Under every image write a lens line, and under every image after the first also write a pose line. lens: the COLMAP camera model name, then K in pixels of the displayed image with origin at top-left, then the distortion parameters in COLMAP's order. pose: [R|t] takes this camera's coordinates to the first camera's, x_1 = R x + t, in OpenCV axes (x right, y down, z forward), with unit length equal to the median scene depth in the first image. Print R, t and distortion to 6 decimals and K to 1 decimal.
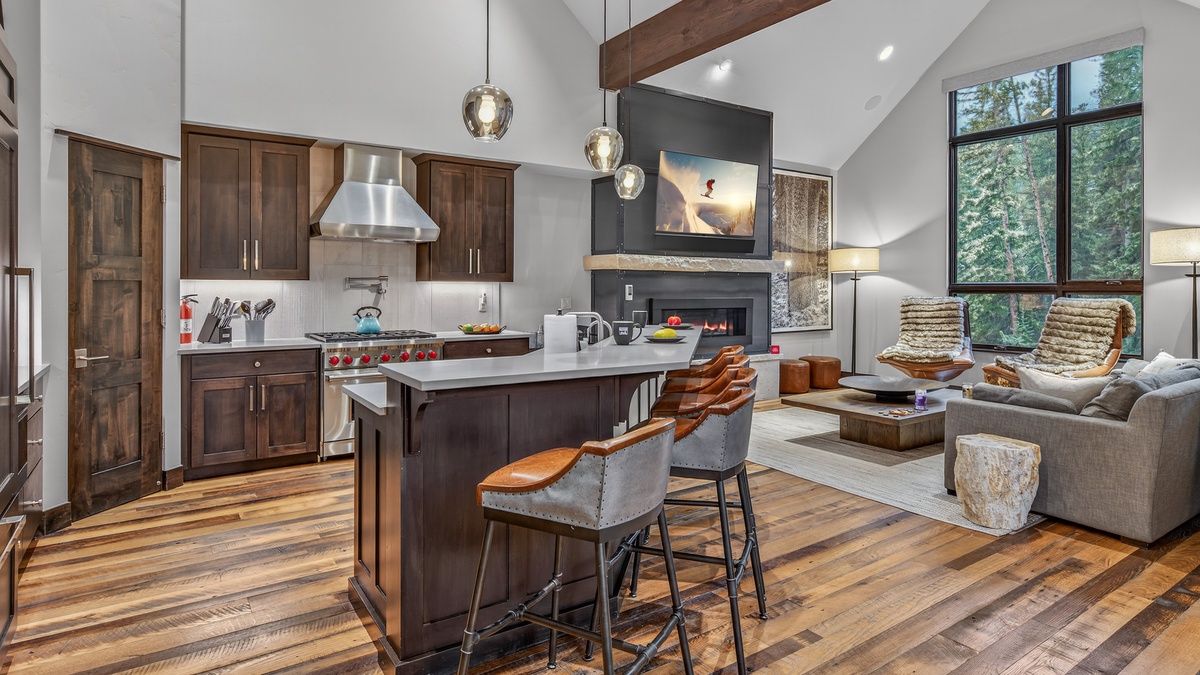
lens RADIAL K [[607.9, 0, 590.7], [0, 607.9, 286.4], [0, 0, 1]] dist [-0.000478, 0.000795]
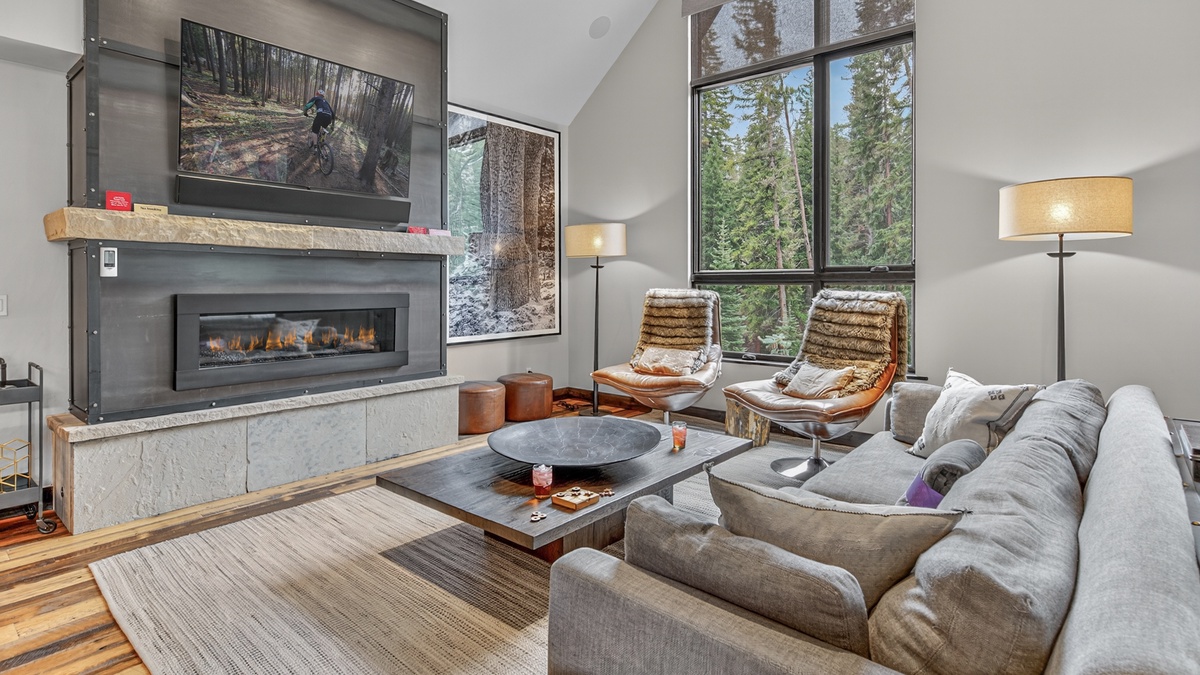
lens RADIAL K [[605.6, 0, 554.3], [0, 605.6, 285.1], [0, 0, 1]] dist [0.001189, 0.000279]
pose [[0.970313, -0.003654, 0.241824, 0.305297], [0.002726, 0.999988, 0.004174, 0.010089], [-0.241837, -0.003391, 0.970311, 0.394167]]
